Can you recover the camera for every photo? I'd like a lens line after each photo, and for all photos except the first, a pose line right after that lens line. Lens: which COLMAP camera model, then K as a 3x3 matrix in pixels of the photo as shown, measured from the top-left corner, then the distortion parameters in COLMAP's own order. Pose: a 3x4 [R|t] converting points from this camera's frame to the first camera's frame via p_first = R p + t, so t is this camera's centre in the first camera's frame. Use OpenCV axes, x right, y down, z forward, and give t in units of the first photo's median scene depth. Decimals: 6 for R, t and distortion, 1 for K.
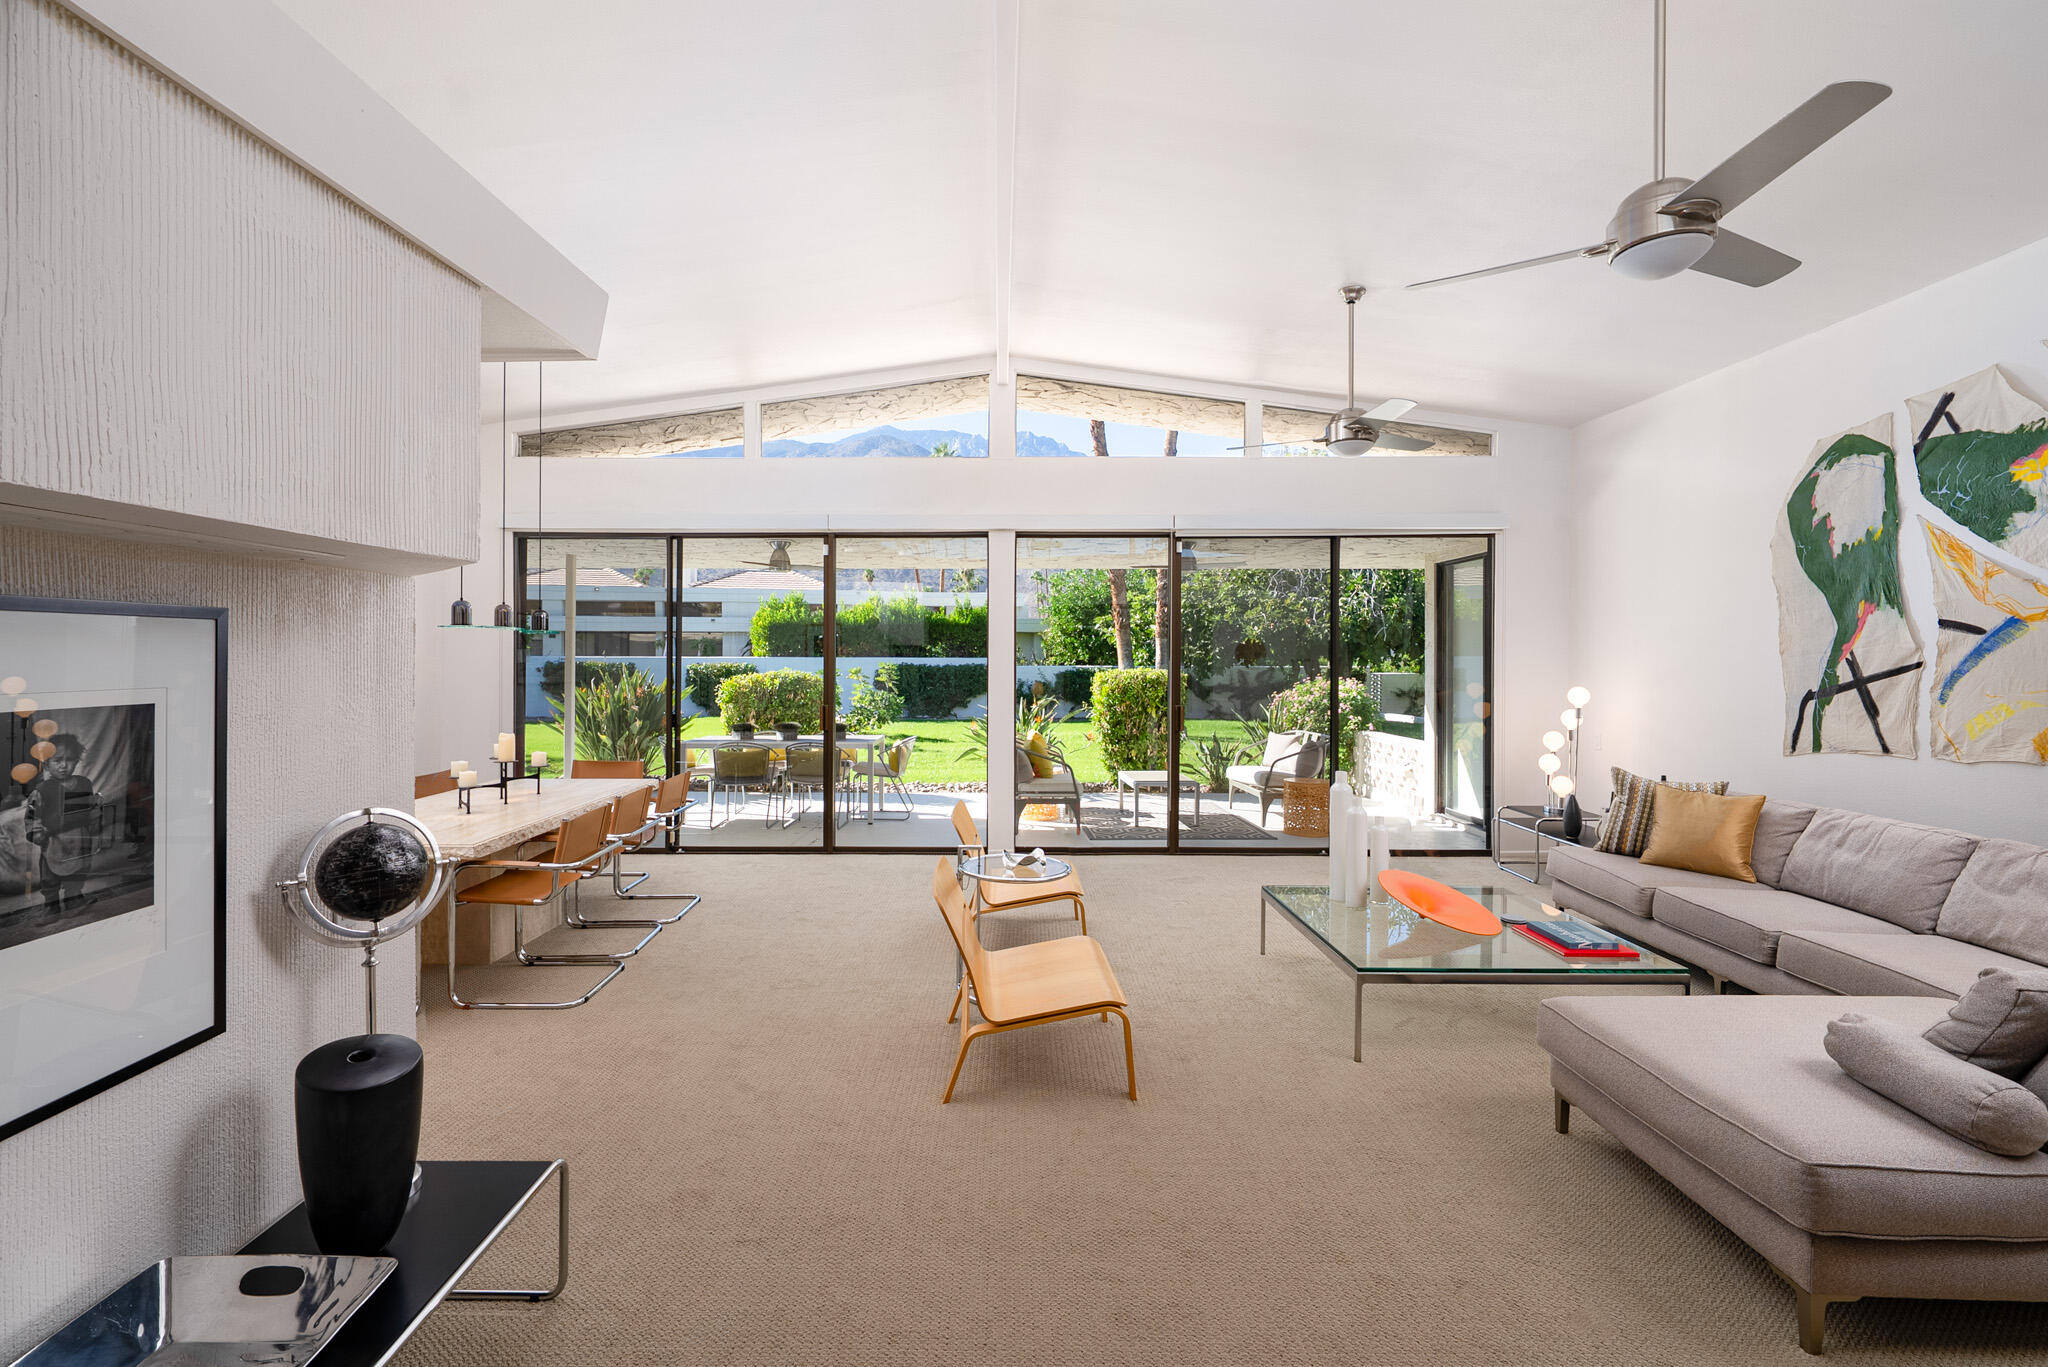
lens RADIAL K [[919.2, 0, 1011.4], [0, 919.2, 667.0], [0, 0, 1]] dist [-0.000572, -0.000274]
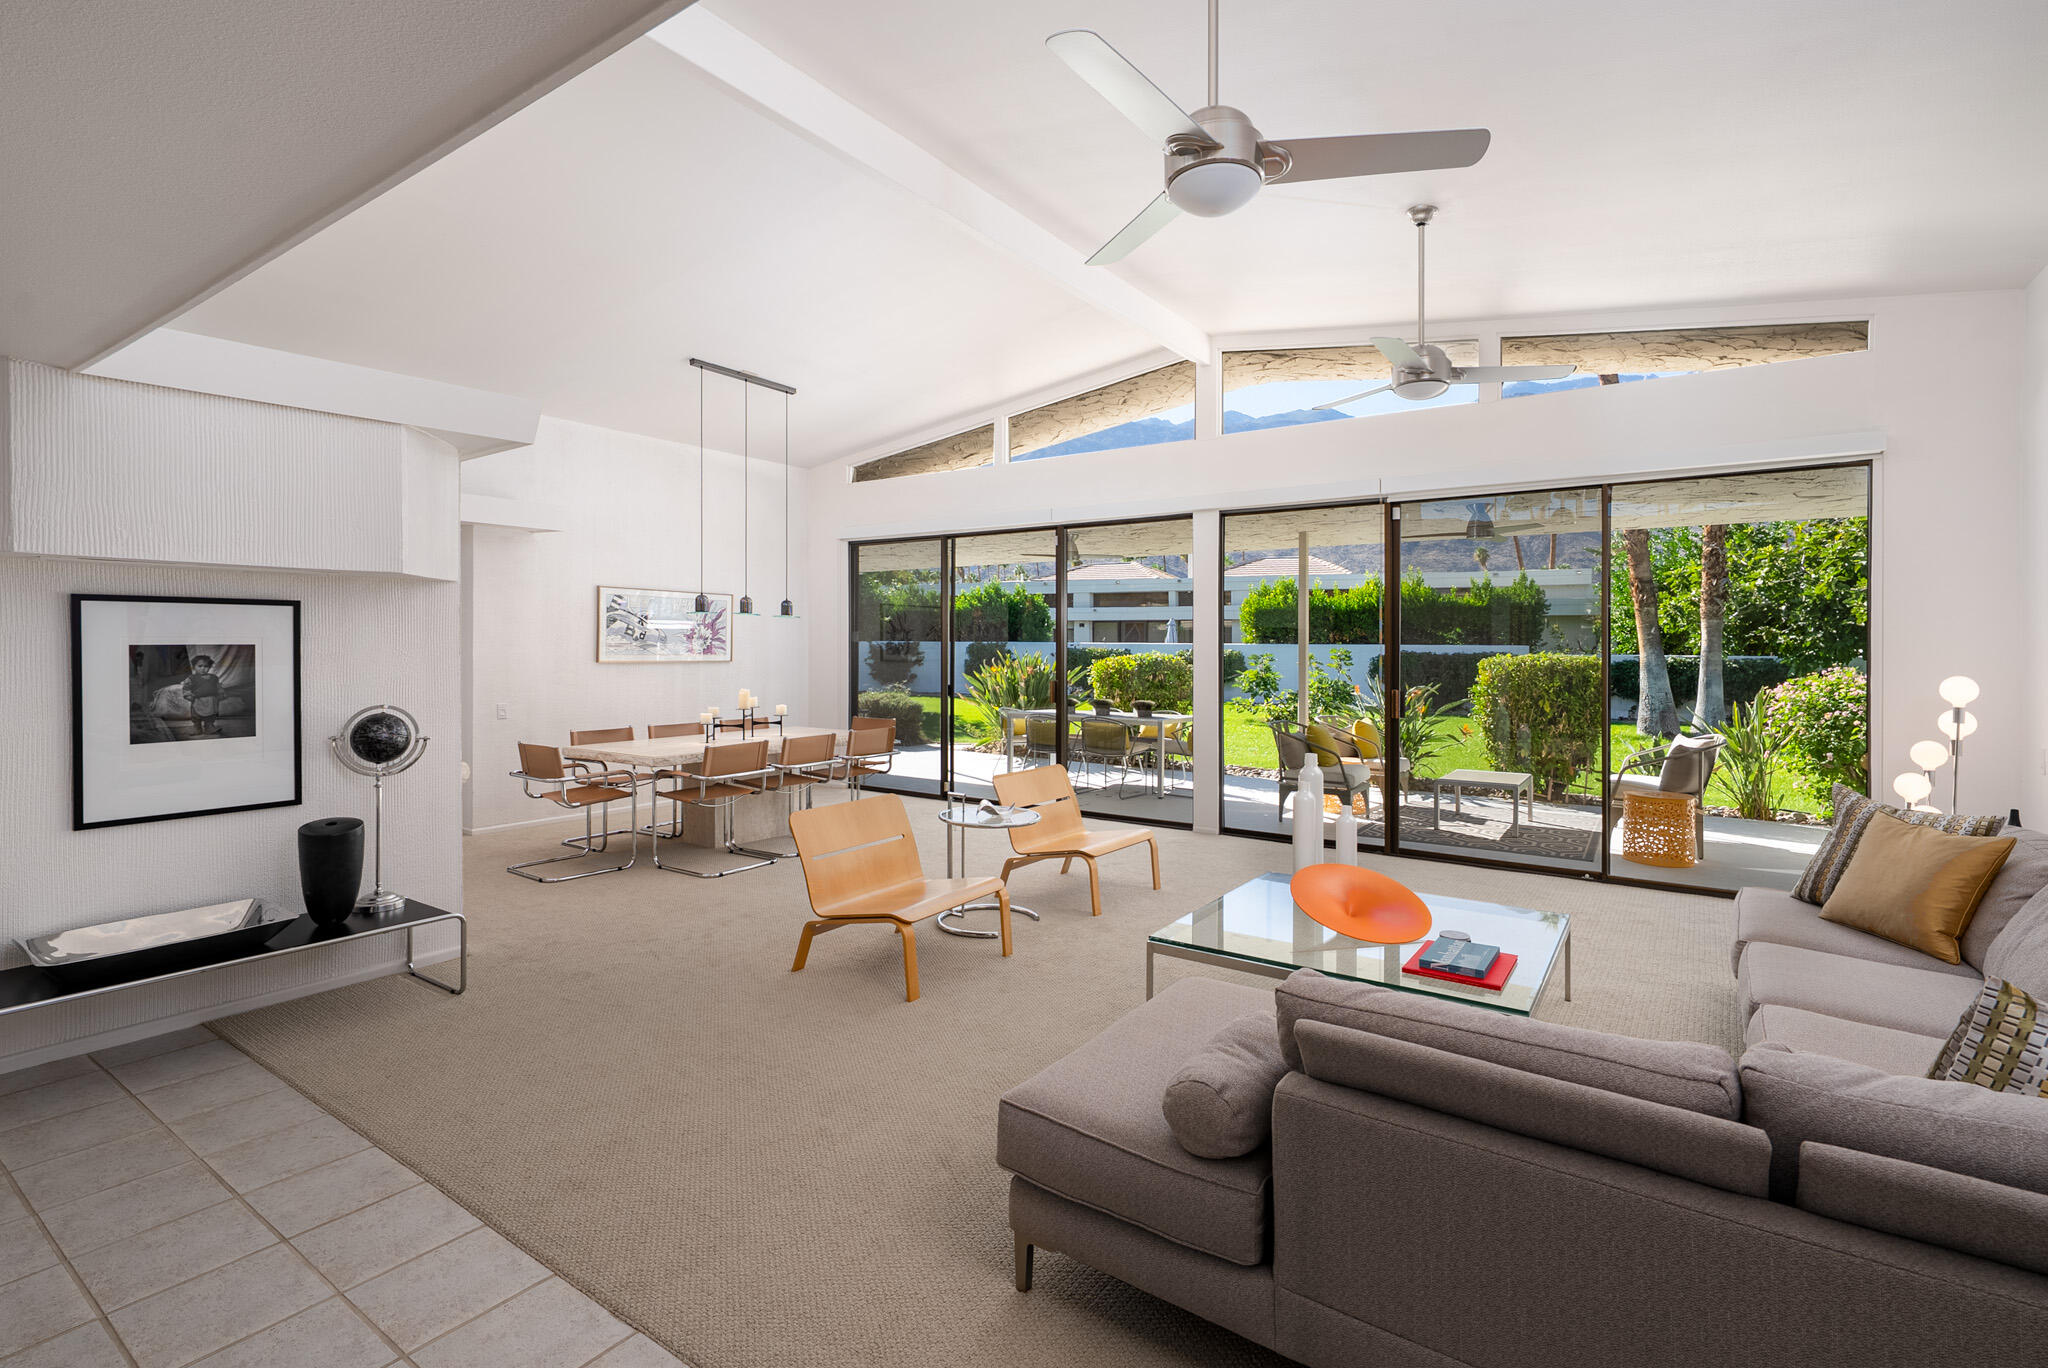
lens RADIAL K [[944.3, 0, 1039.0], [0, 944.3, 655.7], [0, 0, 1]] dist [0.001448, 0.000357]
pose [[0.827417, 0.008140, -0.561529, 0.667239], [-0.008723, 0.999961, 0.001641, 0.016447], [0.561520, 0.003540, 0.827456, 0.064148]]
